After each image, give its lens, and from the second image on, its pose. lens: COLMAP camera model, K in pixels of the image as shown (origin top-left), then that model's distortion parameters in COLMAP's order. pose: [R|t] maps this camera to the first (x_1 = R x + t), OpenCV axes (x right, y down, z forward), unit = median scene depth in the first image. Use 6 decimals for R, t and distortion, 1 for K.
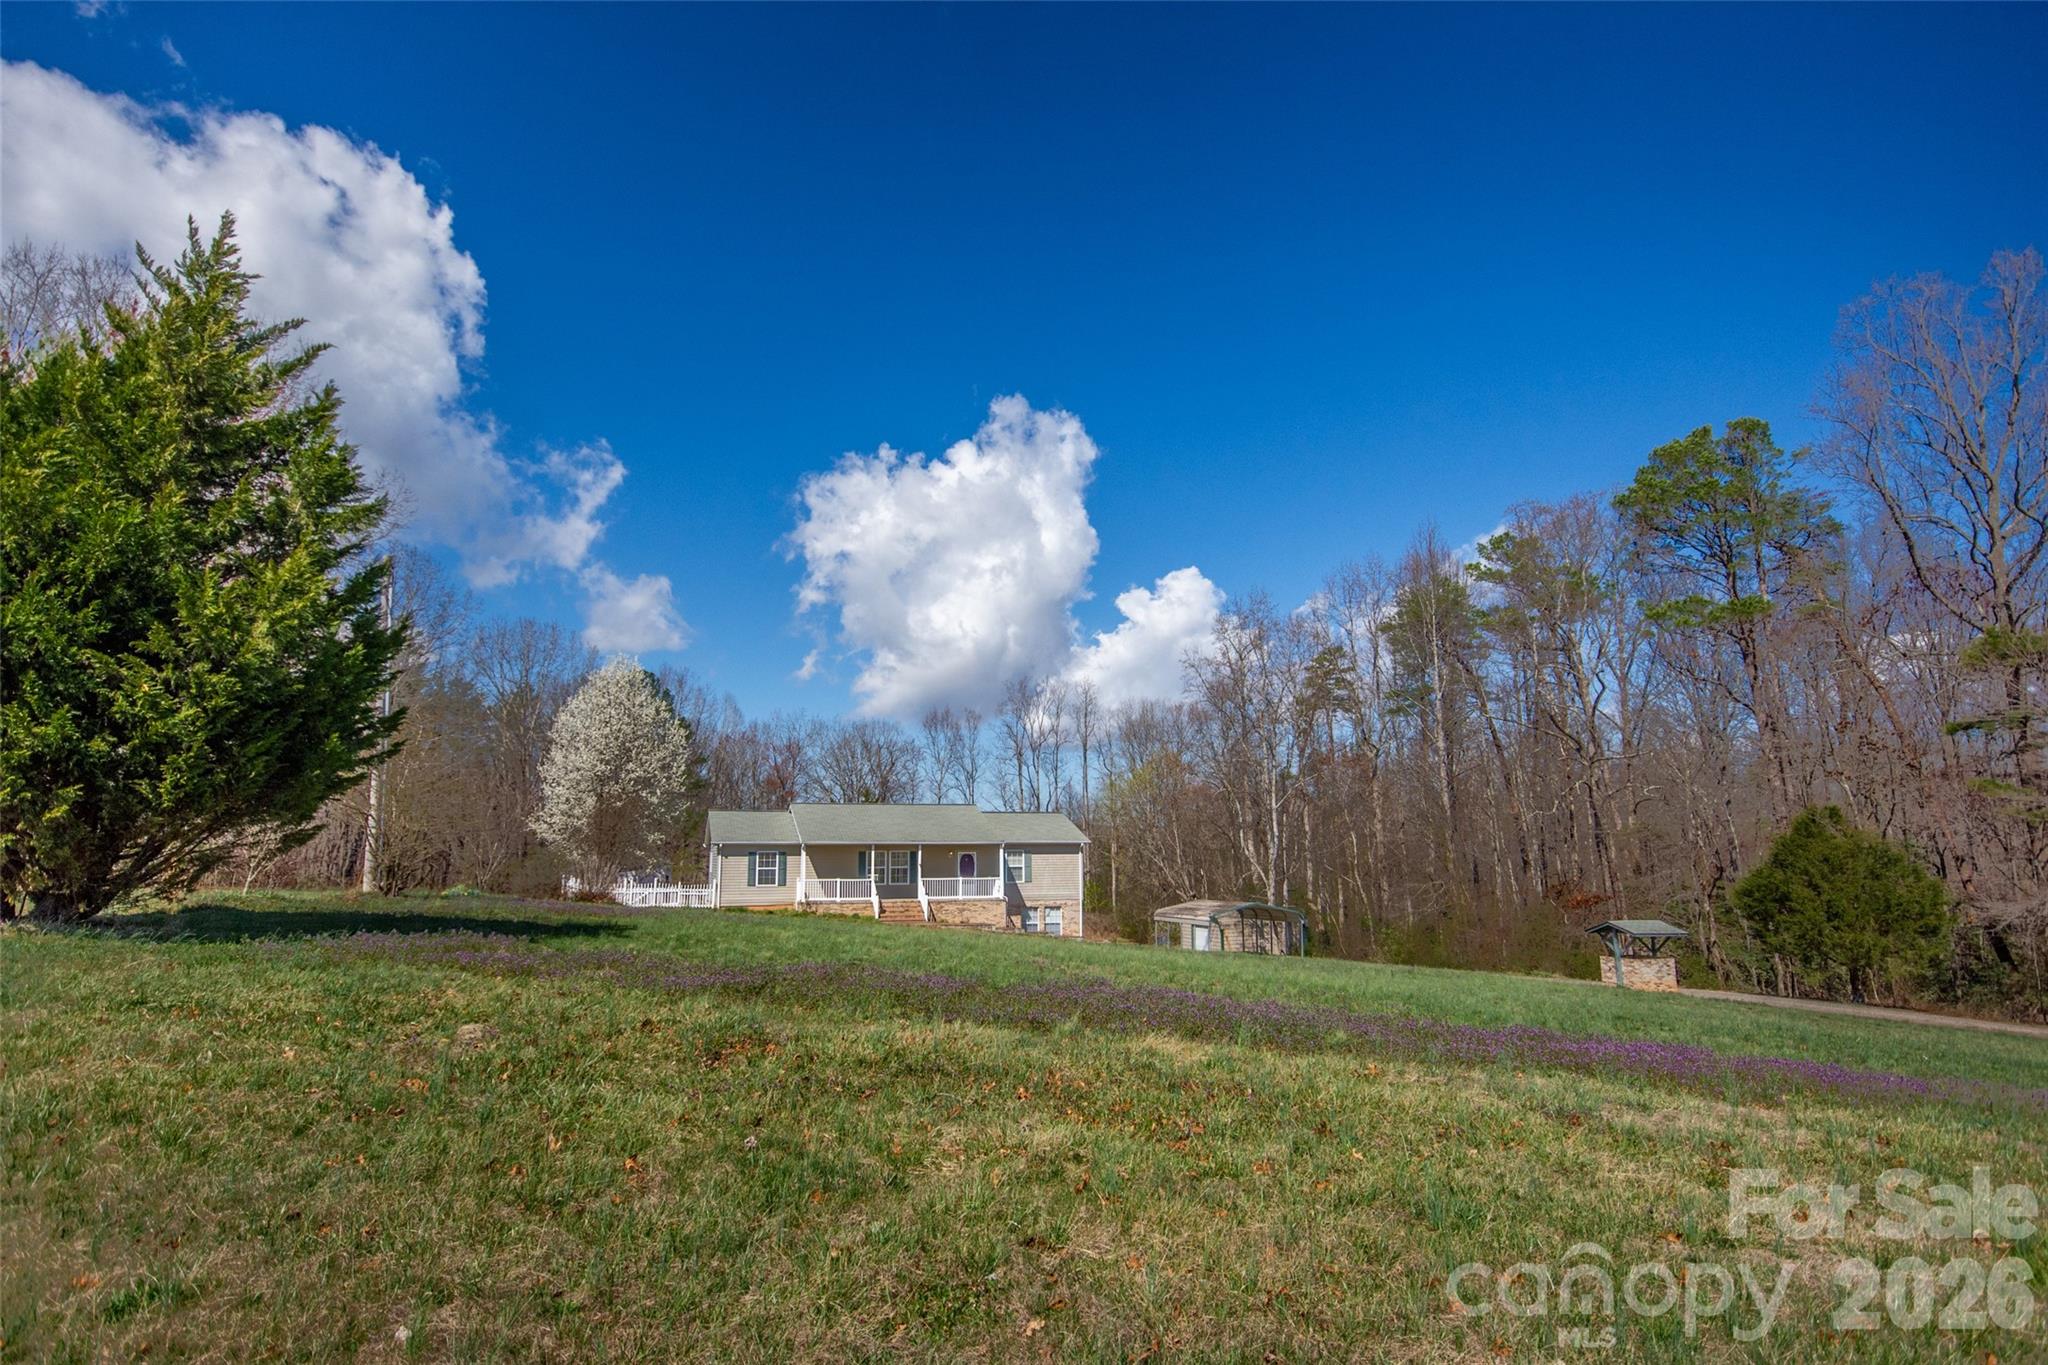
lens RADIAL K [[1156.8, 0, 1035.2], [0, 1156.8, 677.7], [0, 0, 1]] dist [-0.001355, 0.026241]
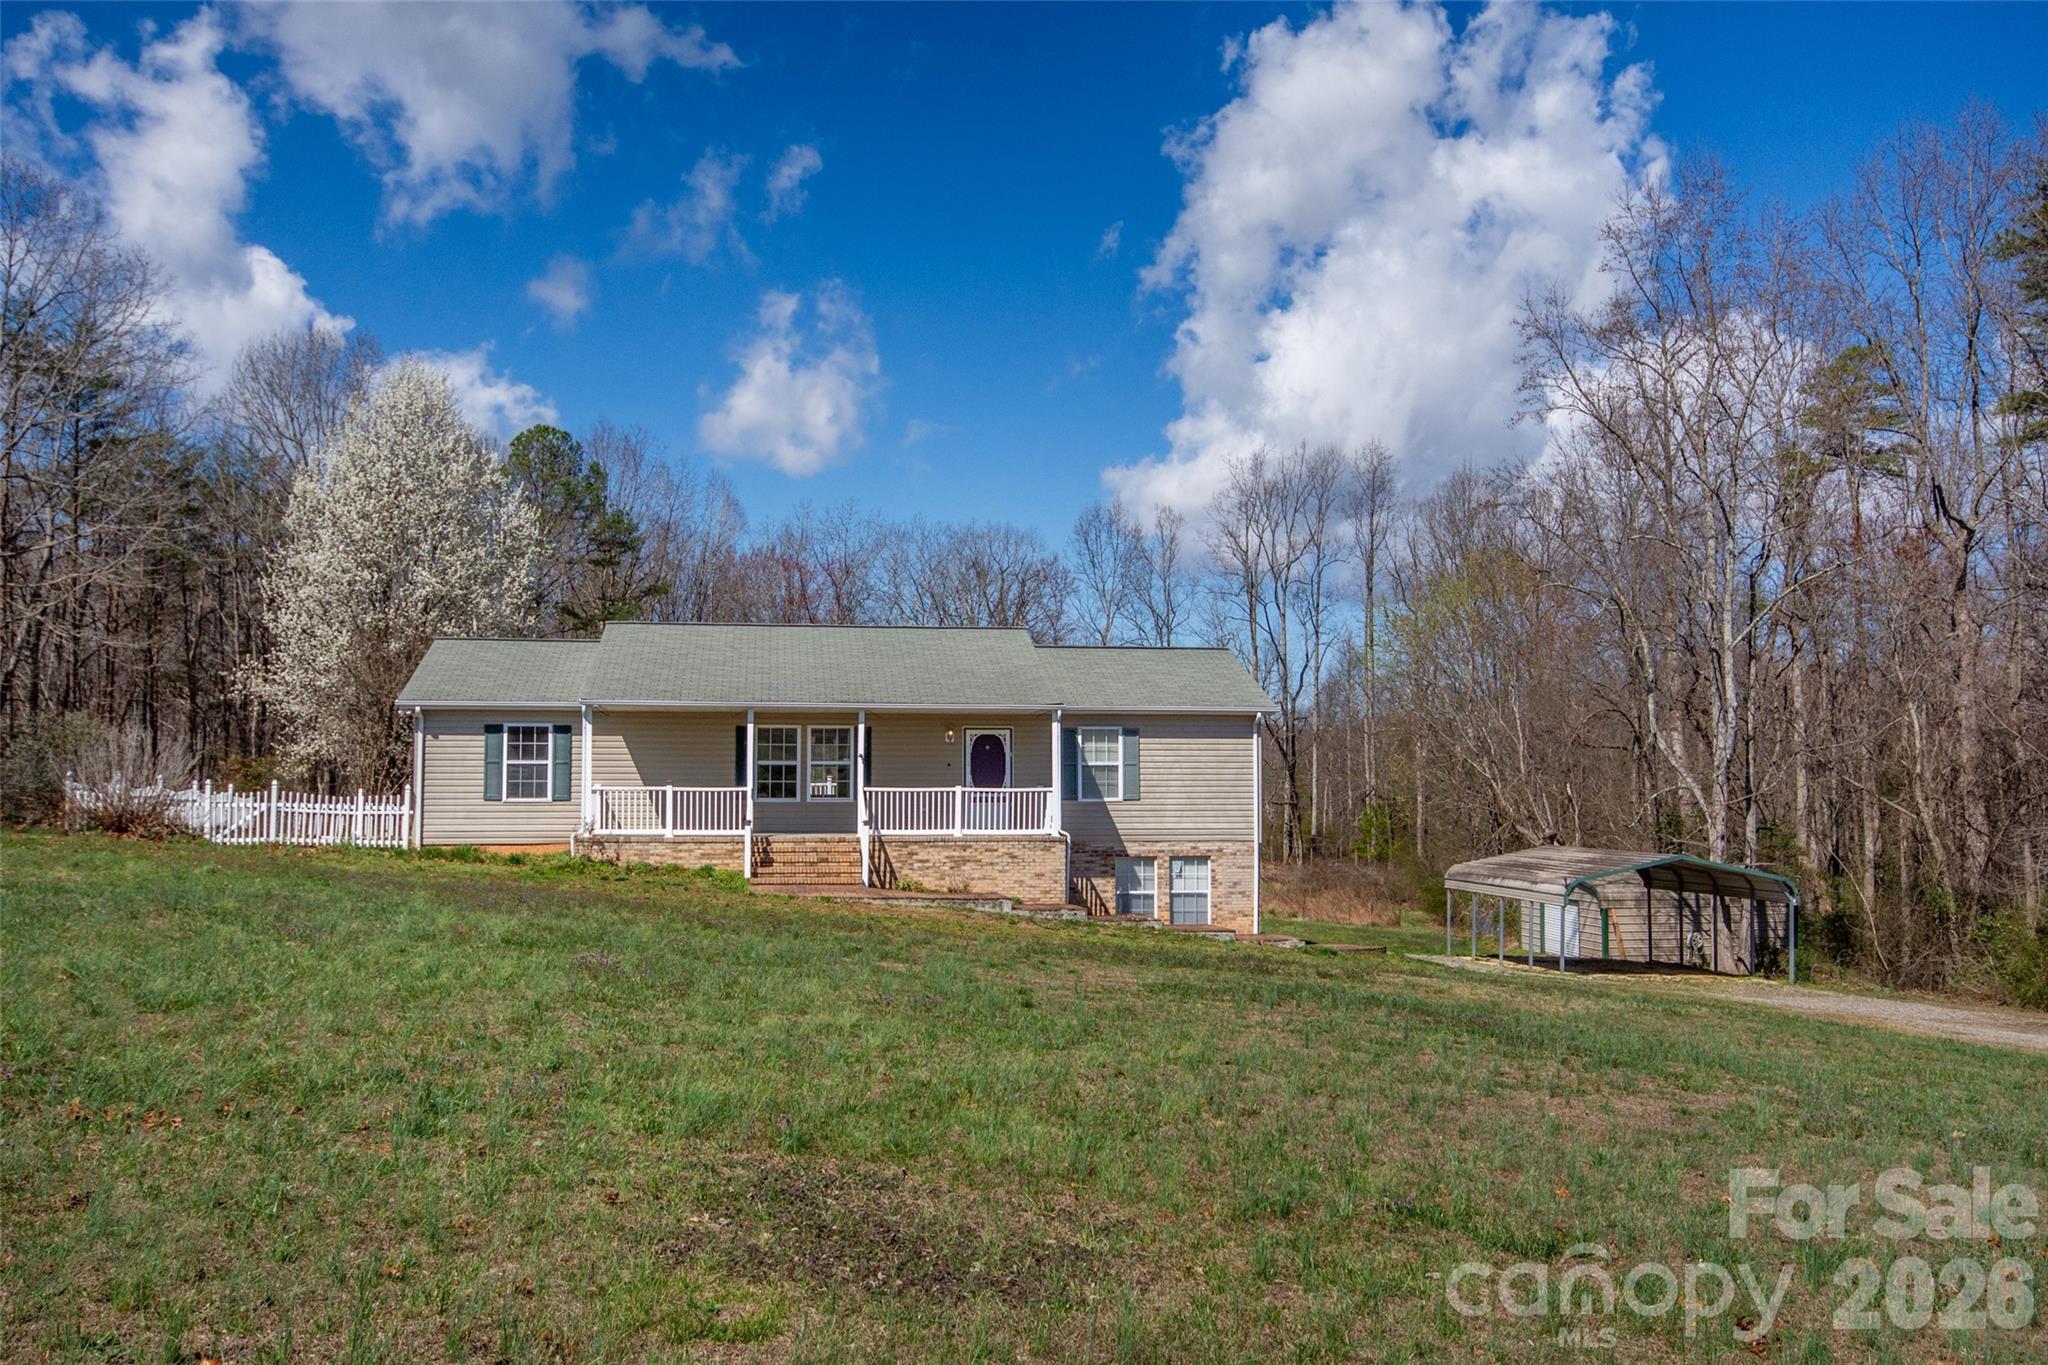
lens RADIAL K [[1744.1, 0, 1024.0], [0, 1744.1, 682.5], [0, 0, 1]] dist [-0.005910, 0.065012]
pose [[0.983885, -0.000515, -0.178804, 0.071720], [0.018615, 0.994857, 0.099563, 0.065846], [0.177833, -0.101287, 0.978834, 0.351344]]
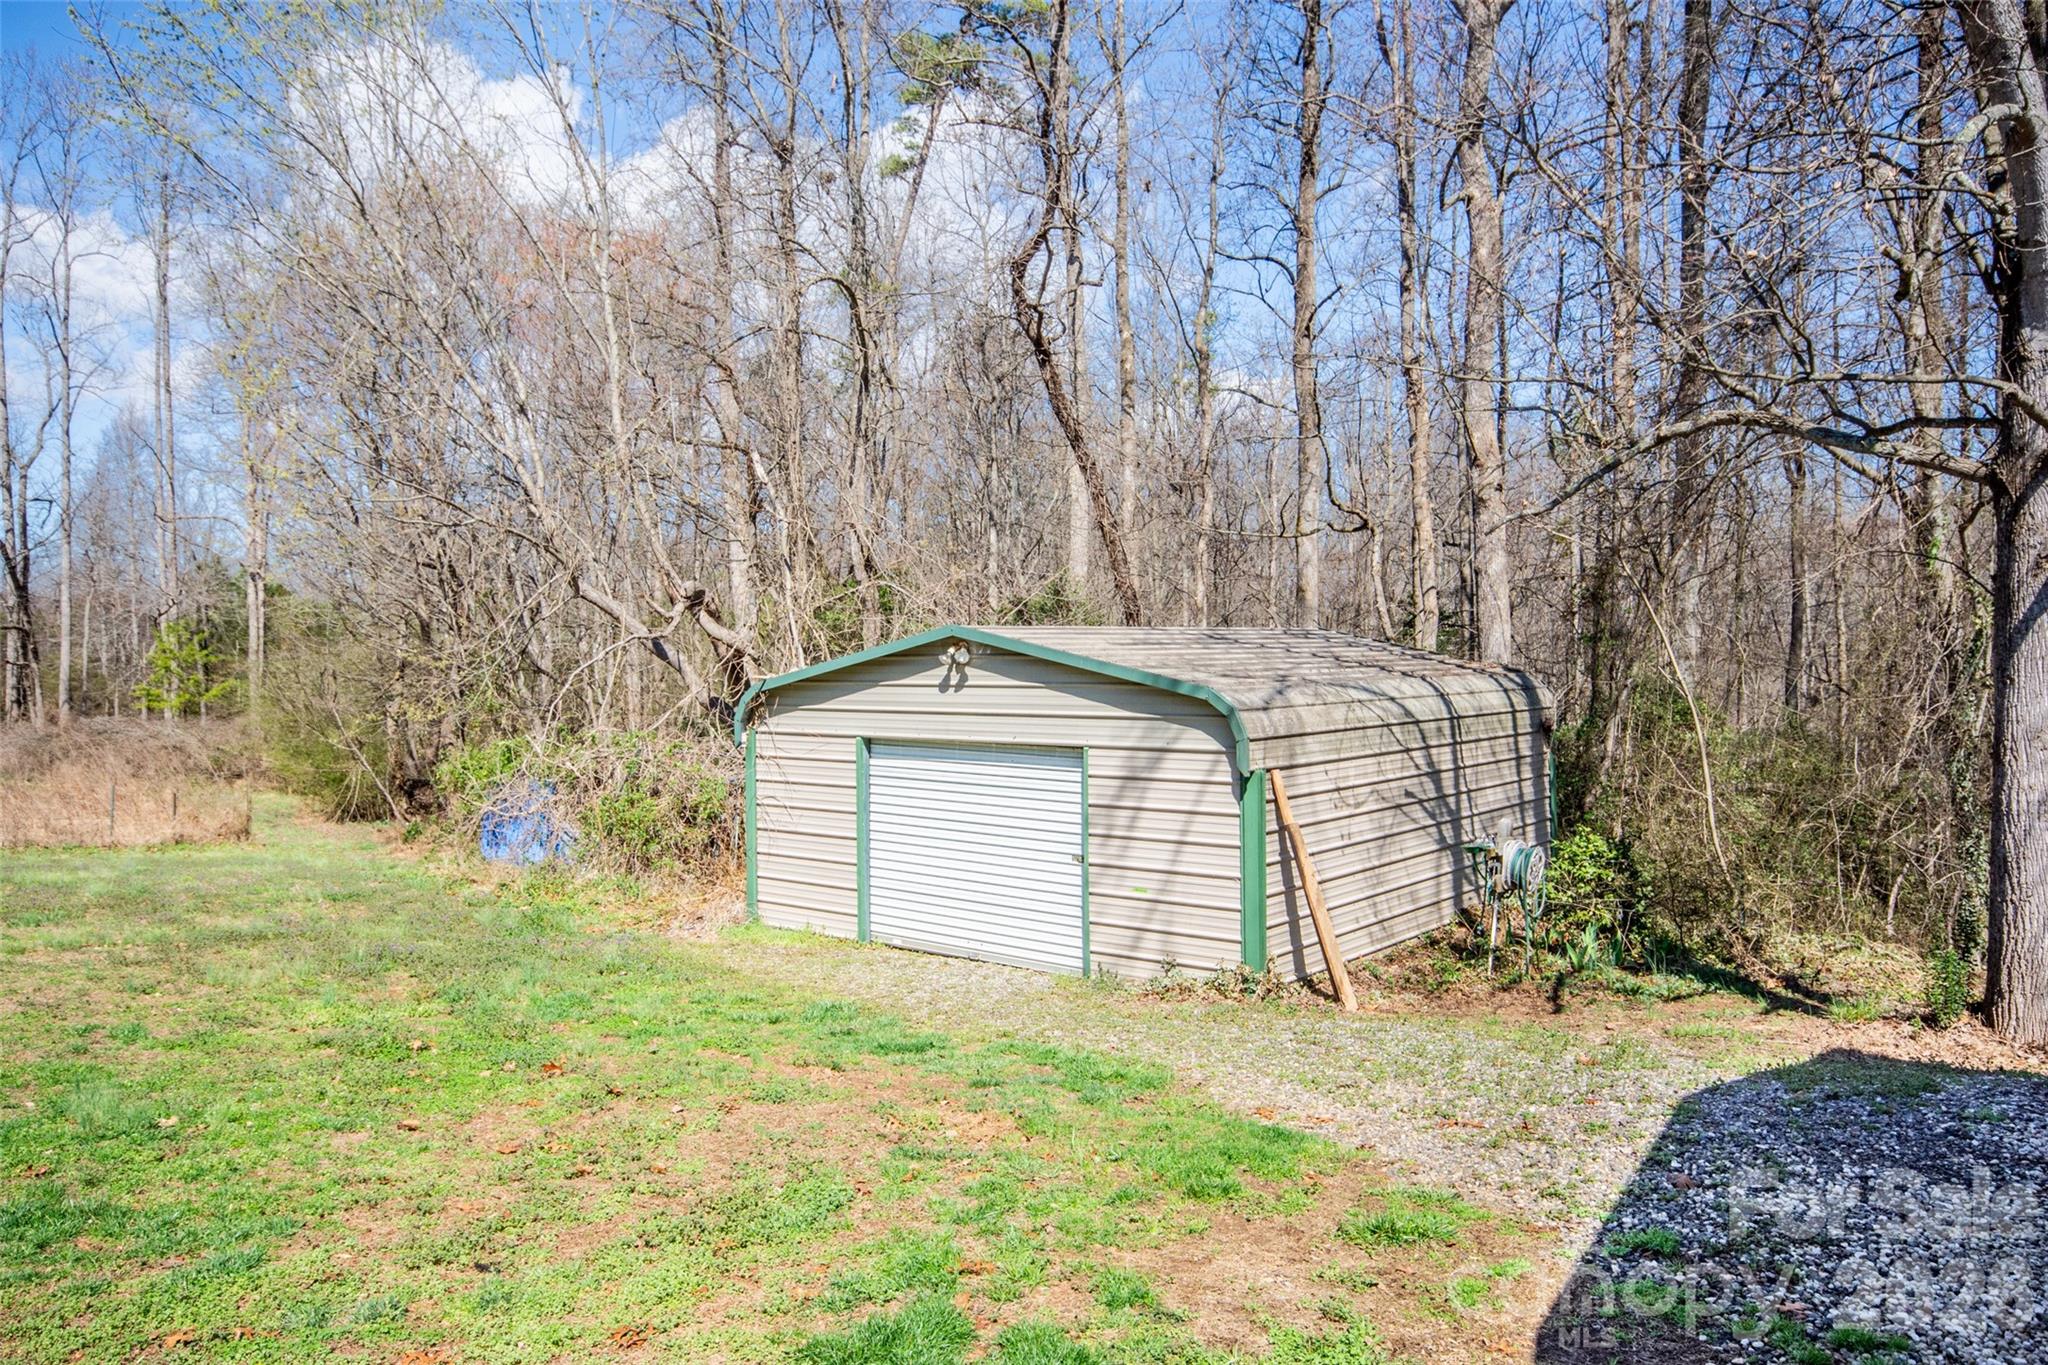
lens RADIAL K [[1424.8, 0, 1024.0], [0, 1424.8, 682.5], [0, 0, 1]] dist [0.000036, 0.000027]
pose [[0.848501, -0.013128, 0.529031, 0.083784], [-0.076616, 0.986112, 0.147352, 0.240040], [-0.523618, -0.165561, 0.835711, 1.124476]]
